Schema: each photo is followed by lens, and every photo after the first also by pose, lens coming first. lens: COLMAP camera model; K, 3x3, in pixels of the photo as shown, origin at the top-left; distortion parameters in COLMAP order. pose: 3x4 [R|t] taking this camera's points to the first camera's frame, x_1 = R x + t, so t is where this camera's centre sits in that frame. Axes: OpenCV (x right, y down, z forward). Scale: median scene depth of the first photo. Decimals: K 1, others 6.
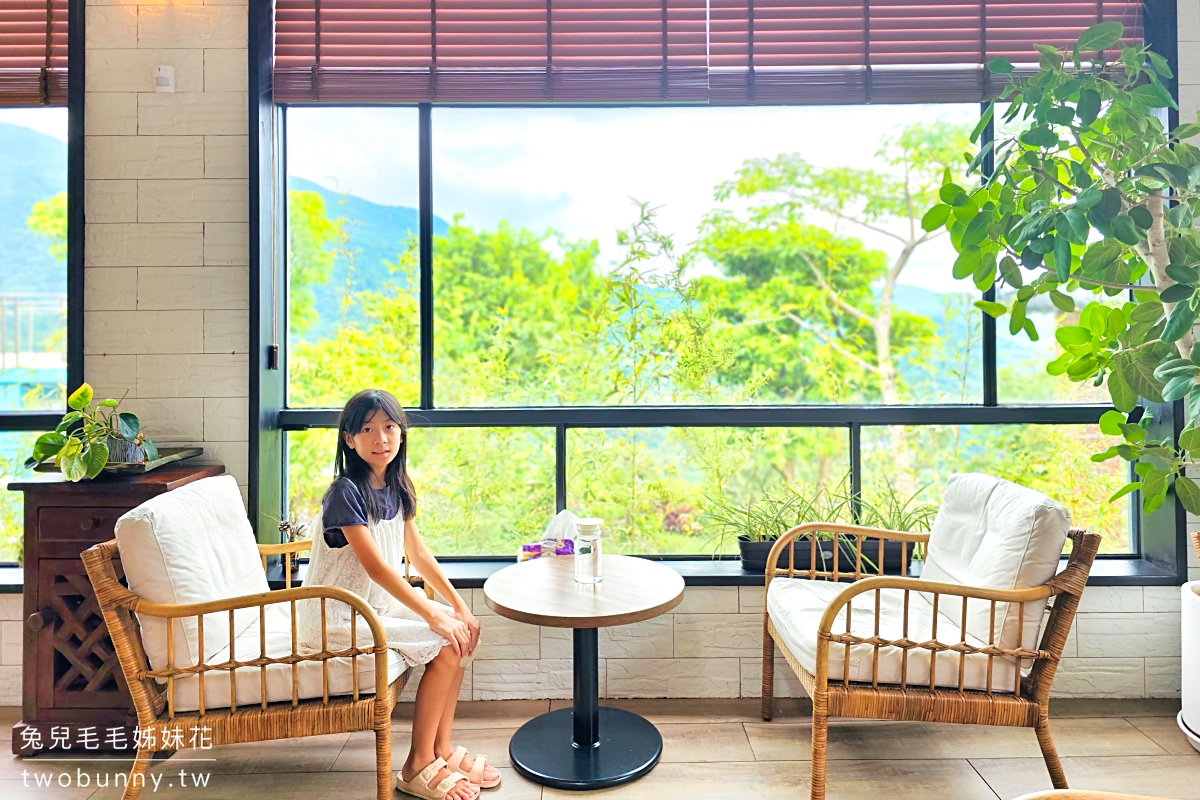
lens RADIAL K [[842.5, 0, 601.2], [0, 842.5, 303.5], [0, 0, 1]] dist [0.069508, -0.068829]
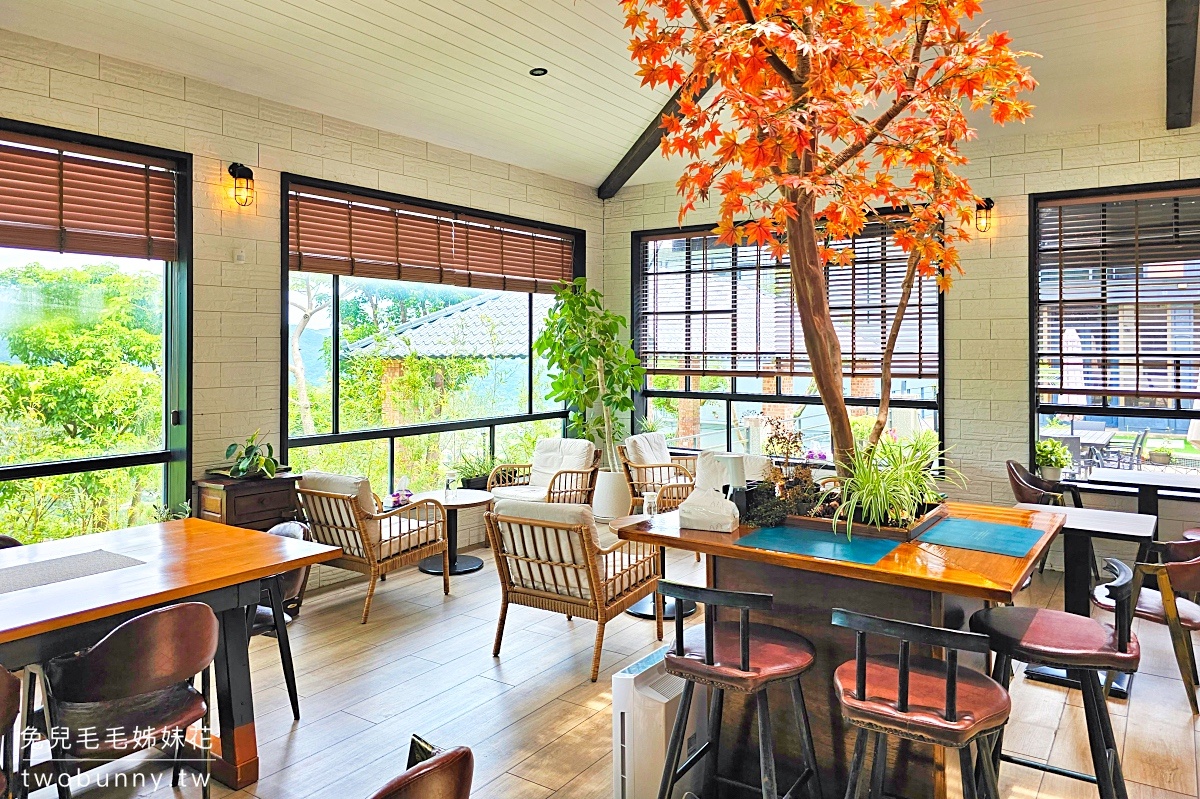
lens RADIAL K [[826.2, 0, 601.7], [0, 826.2, 358.9], [0, 0, 1]] dist [0.061834, -0.061076]
pose [[0.568786, -0.003921, 0.822477, -1.489666], [-0.025958, 0.999405, 0.022716, -0.109232], [-0.822076, -0.034270, 0.568345, -0.585919]]
